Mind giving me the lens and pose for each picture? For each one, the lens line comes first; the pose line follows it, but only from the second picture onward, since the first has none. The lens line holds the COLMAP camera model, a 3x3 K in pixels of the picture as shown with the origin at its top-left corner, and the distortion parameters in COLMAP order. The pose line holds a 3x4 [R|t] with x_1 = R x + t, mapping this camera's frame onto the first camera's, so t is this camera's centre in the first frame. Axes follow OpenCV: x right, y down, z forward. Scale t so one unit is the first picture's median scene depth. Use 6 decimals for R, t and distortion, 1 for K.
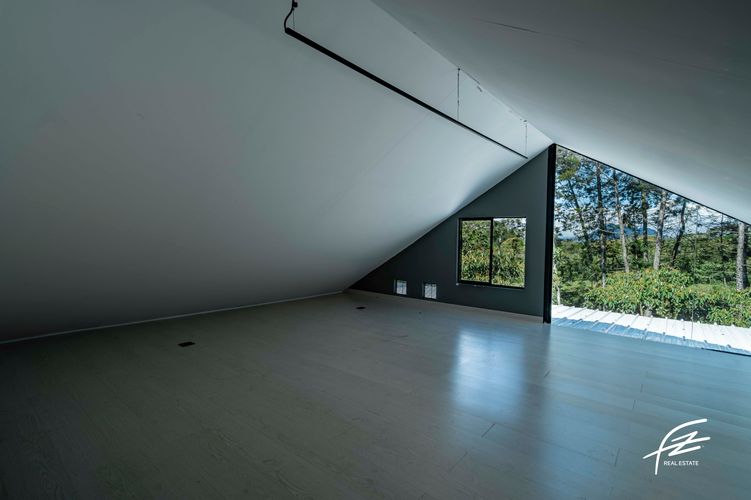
lens RADIAL K [[356.5, 0, 375.5], [0, 356.5, 250.0], [0, 0, 1]] dist [-0.001945, -0.000865]
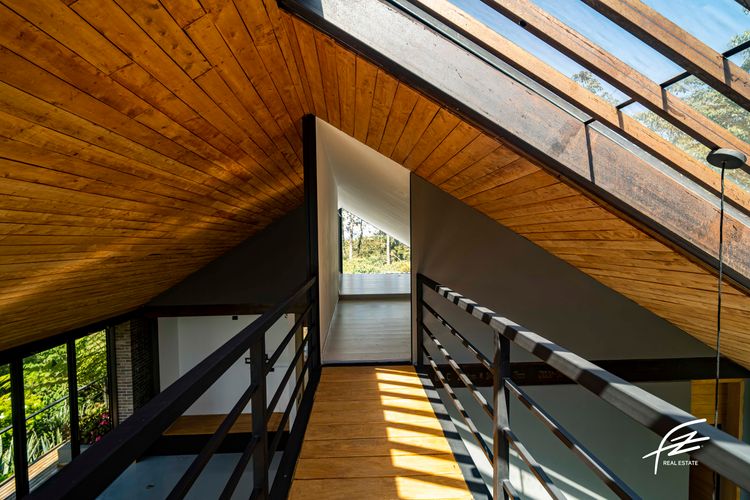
lens RADIAL K [[348.9, 0, 375.5], [0, 348.9, 252.6], [0, 0, 1]] dist [-0.002405, -0.000465]
pose [[0.723070, -0.042464, 0.689468, -0.164177], [0.042070, 0.998963, 0.017406, -0.001542], [-0.689492, 0.016420, 0.724107, -0.162760]]
